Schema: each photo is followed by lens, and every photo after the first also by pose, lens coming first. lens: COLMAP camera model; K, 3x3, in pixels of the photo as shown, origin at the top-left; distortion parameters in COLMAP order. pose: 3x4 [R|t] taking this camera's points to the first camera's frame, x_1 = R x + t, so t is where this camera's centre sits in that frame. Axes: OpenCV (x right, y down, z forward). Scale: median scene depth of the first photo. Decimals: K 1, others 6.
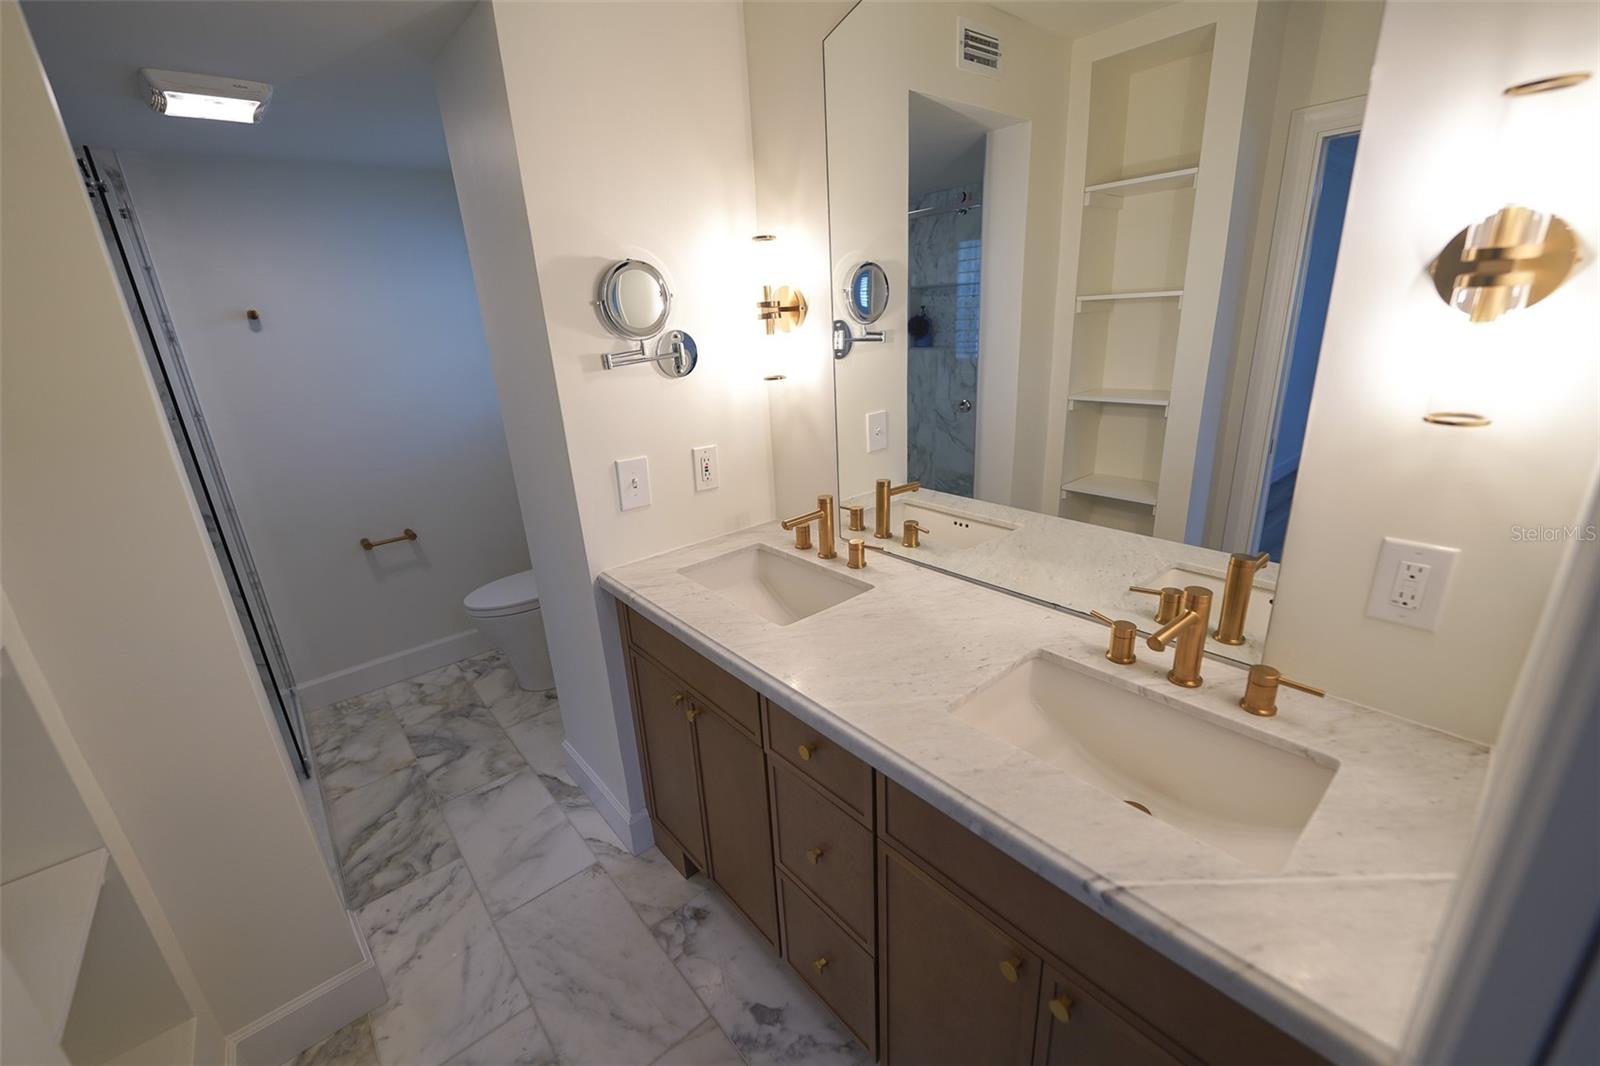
lens RADIAL K [[654.3, 0, 792.7], [0, 654.3, 542.9], [0, 0, 1]] dist [-0.007596, -0.002710]
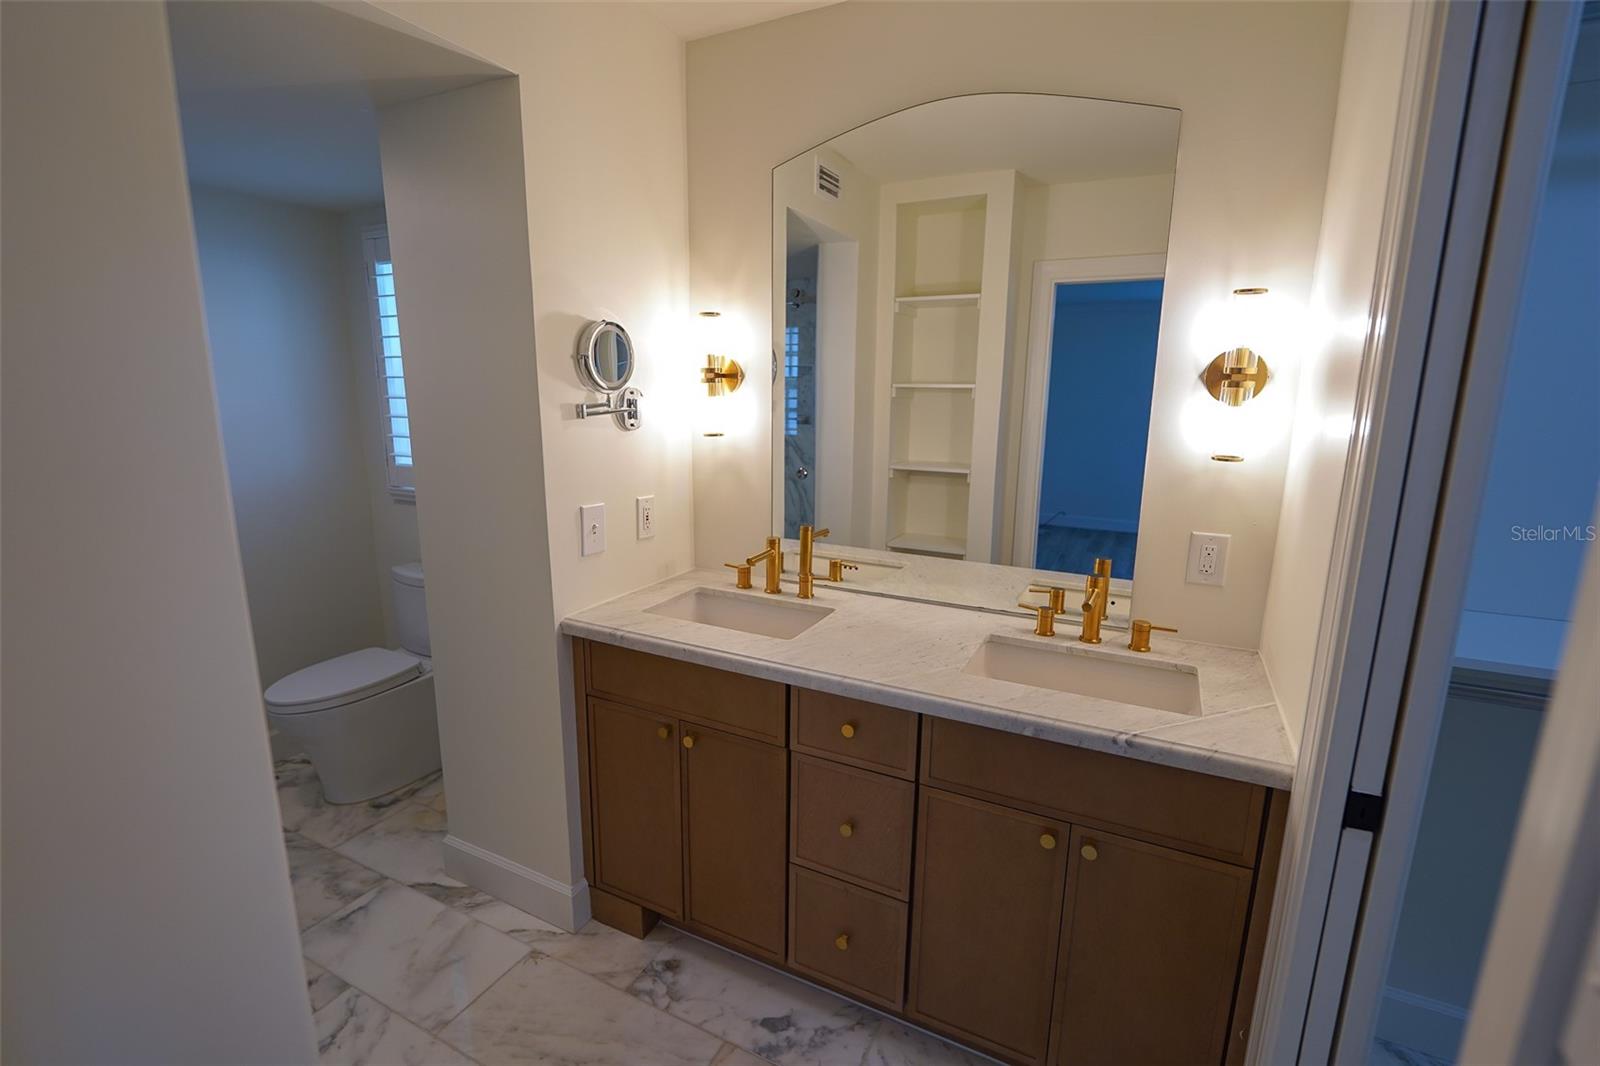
lens RADIAL K [[721.7, 0, 799.0], [0, 721.7, 545.4], [0, 0, 1]] dist [-0.009377, -0.000725]
pose [[0.917312, -0.021632, 0.397582, -0.418994], [0.073642, 0.990514, -0.116016, 0.093341], [-0.391301, 0.135701, 0.910203, -0.155809]]
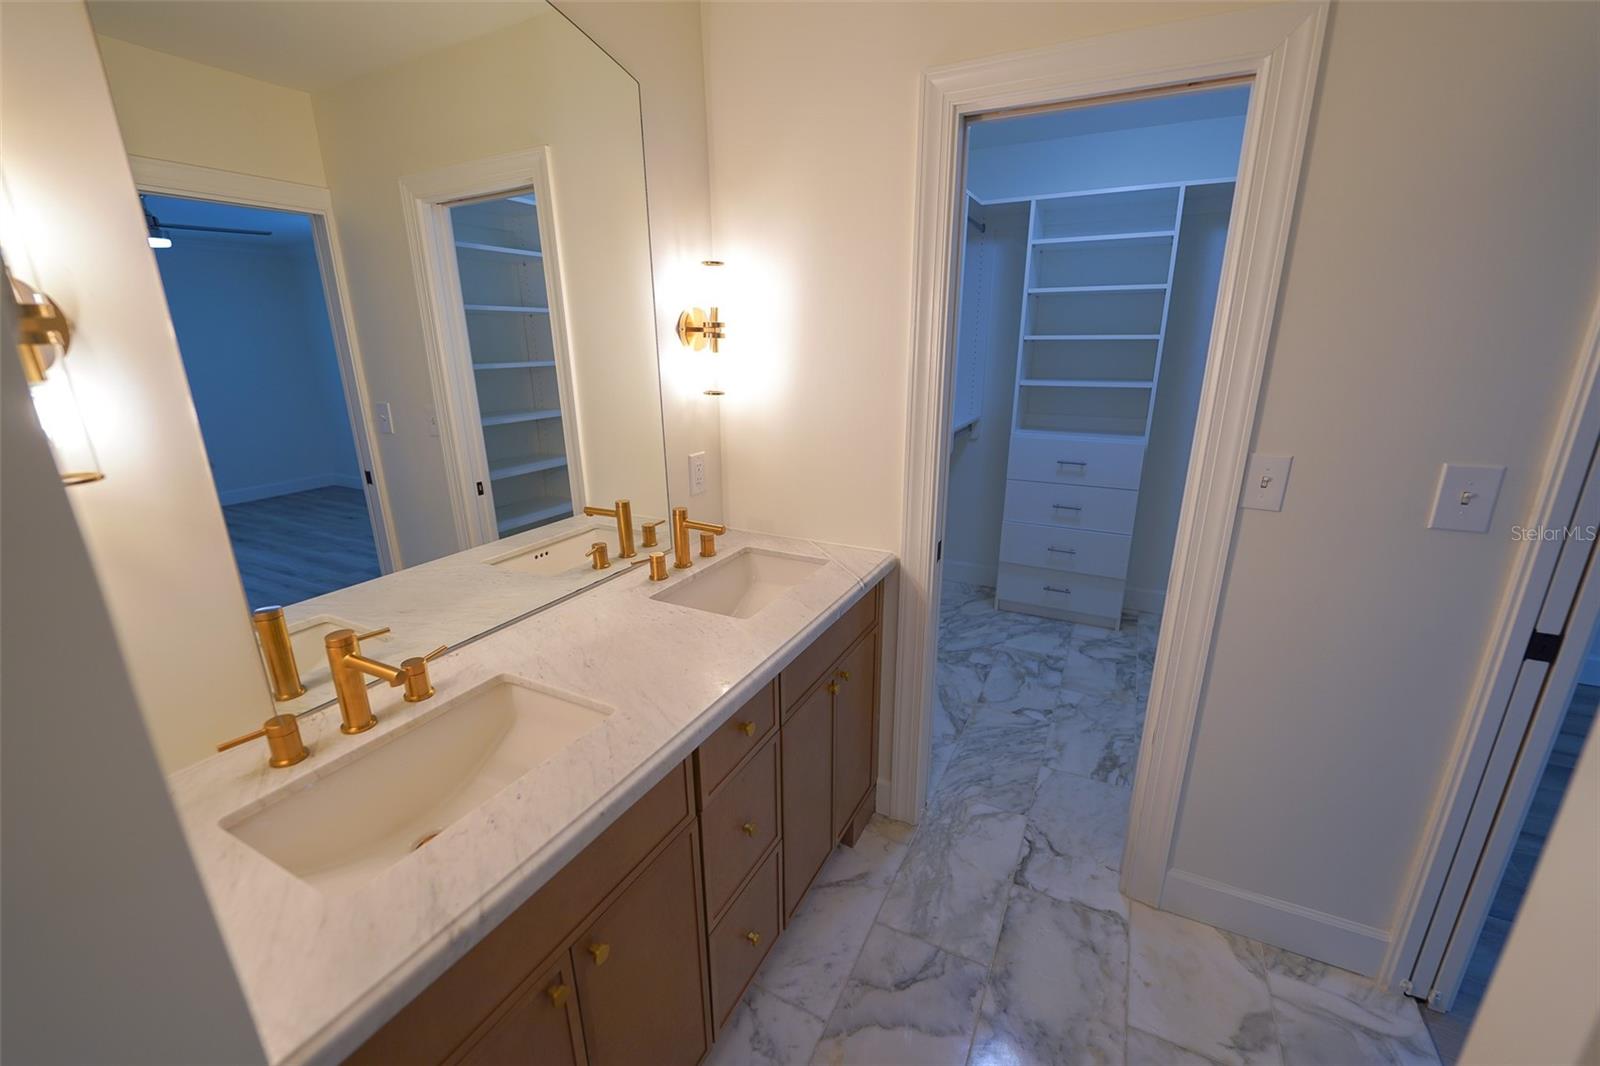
lens RADIAL K [[654.3, 0, 806.3], [0, 654.3, 535.7], [0, 0, 1]] dist [-0.007596, -0.002710]
pose [[-0.397285, -0.215556, 0.892020, -0.663887], [0.328394, 0.874262, 0.357523, -0.232315], [-0.856926, 0.434972, -0.276544, 0.776683]]
